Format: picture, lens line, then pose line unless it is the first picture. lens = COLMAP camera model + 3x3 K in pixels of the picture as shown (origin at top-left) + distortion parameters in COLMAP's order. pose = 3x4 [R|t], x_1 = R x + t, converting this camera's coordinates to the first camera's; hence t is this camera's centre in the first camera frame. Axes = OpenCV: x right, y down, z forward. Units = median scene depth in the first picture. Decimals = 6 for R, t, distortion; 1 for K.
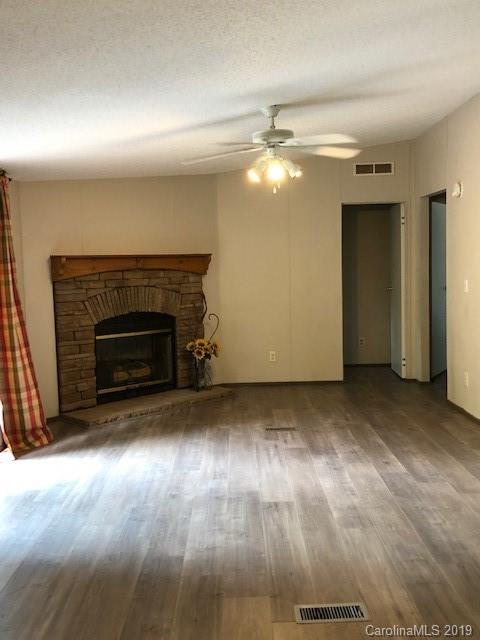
lens RADIAL K [[659.2, 0, 238.4], [0, 659.2, 309.1], [0, 0, 1]] dist [-0.001731, -0.005759]
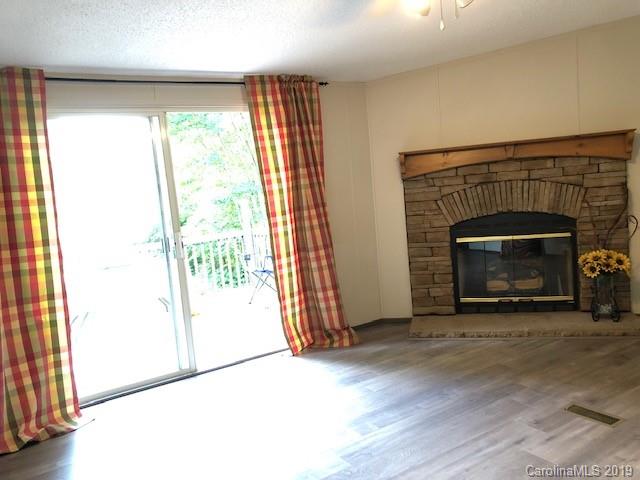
lens RADIAL K [[526.2, 0, 321.0], [0, 526.2, 227.9], [0, 0, 1]] dist [0.043370, -0.005047]
pose [[0.536570, 0.047935, -0.842493, 0.292505], [0.010259, 0.997941, 0.063313, -0.020811], [0.843794, -0.042615, 0.534973, 0.460915]]
